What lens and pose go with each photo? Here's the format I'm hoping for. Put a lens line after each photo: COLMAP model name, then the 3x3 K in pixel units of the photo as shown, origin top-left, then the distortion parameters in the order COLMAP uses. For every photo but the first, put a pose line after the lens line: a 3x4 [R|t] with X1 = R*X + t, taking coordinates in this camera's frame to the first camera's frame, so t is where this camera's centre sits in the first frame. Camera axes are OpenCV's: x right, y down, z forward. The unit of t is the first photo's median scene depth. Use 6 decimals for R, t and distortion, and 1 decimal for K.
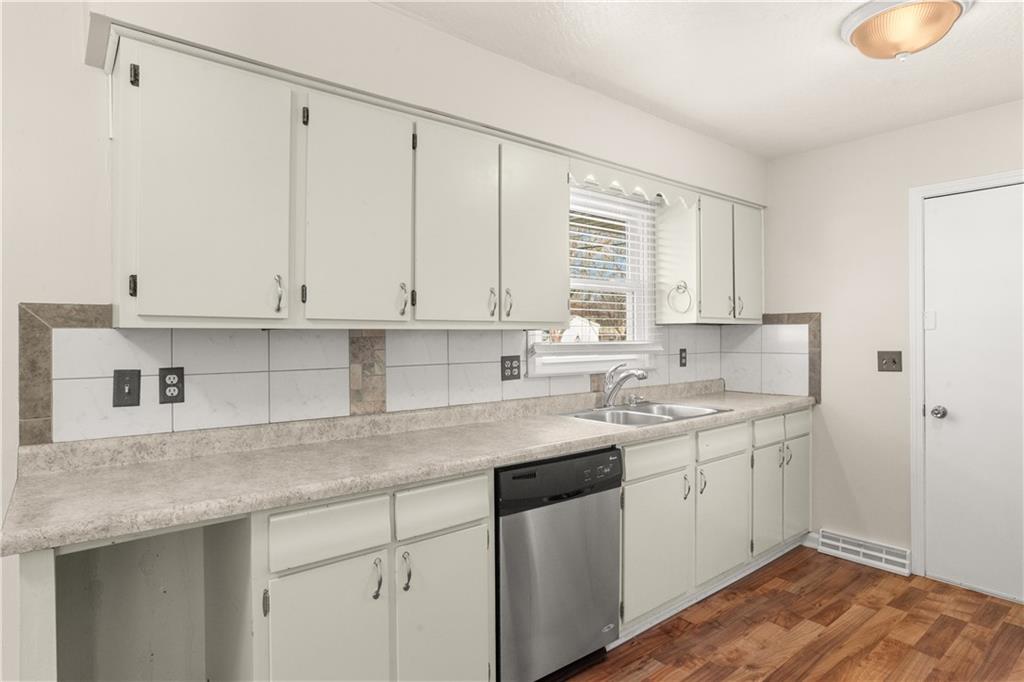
lens RADIAL K [[559.8, 0, 512.0], [0, 559.8, 335.6], [0, 0, 1]] dist [-0.048470, 0.031783]
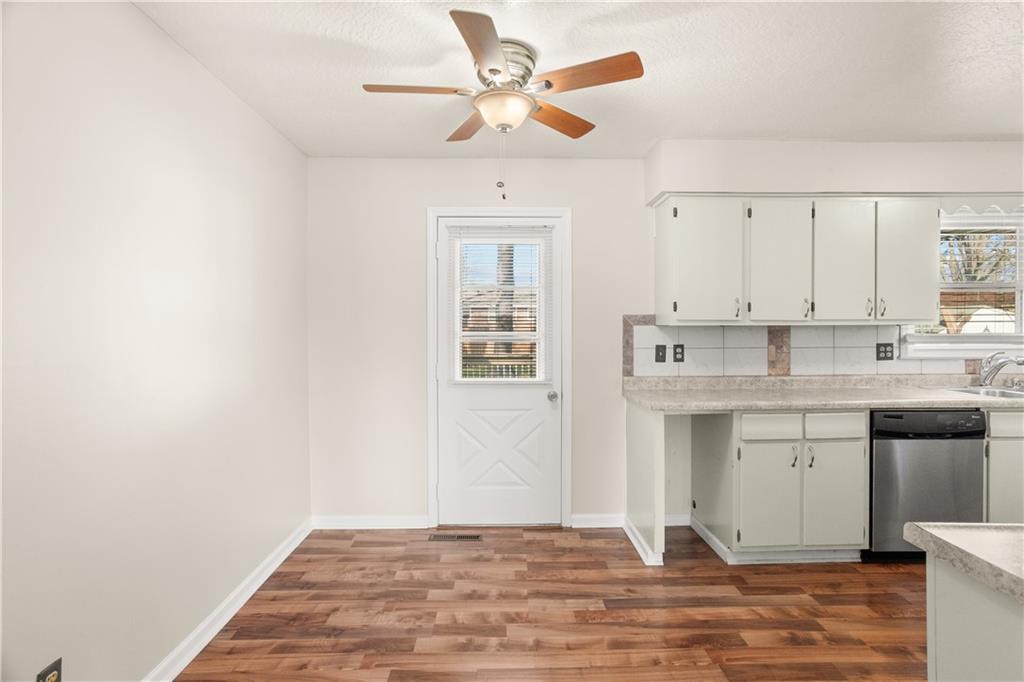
lens RADIAL K [[491.5, 0, 512.0], [0, 491.5, 335.2], [0, 0, 1]] dist [-0.047158, 0.028849]
pose [[0.783708, 0.008792, -0.621068, 0.020050], [0.001075, 0.999879, 0.015511, -0.004435], [0.621129, -0.012824, 0.783603, -0.648519]]
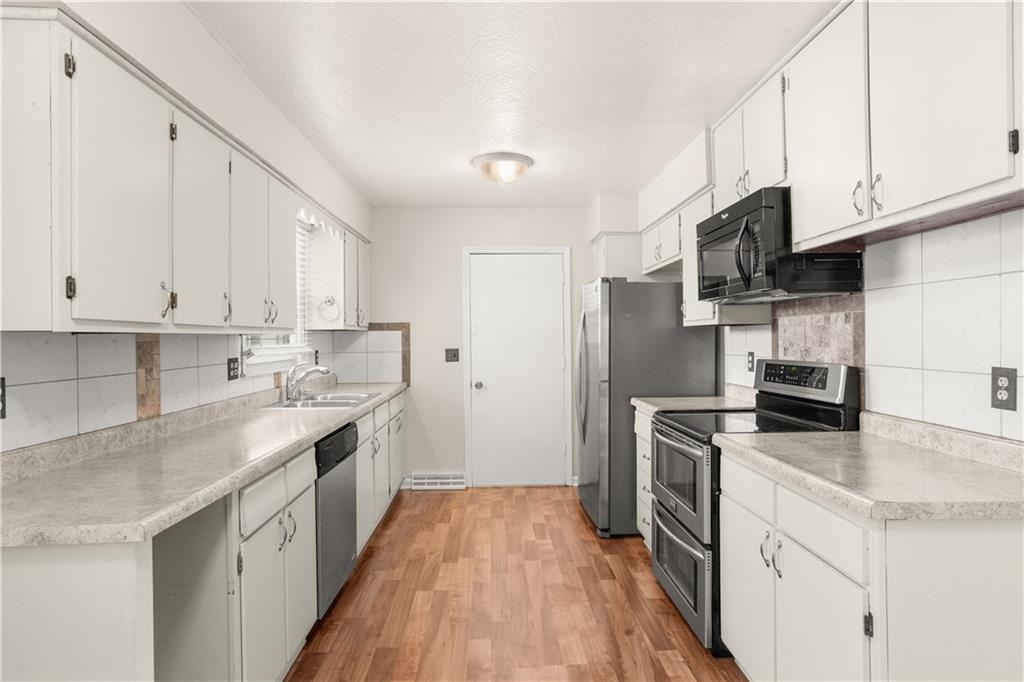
lens RADIAL K [[559.8, 0, 512.0], [0, 559.8, 335.6], [0, 0, 1]] dist [-0.048470, 0.031783]
pose [[0.601316, 0.000540, 0.799011, -0.658312], [0.006009, 0.999968, -0.005198, 0.001225], [-0.798989, 0.007927, 0.601294, -0.118012]]
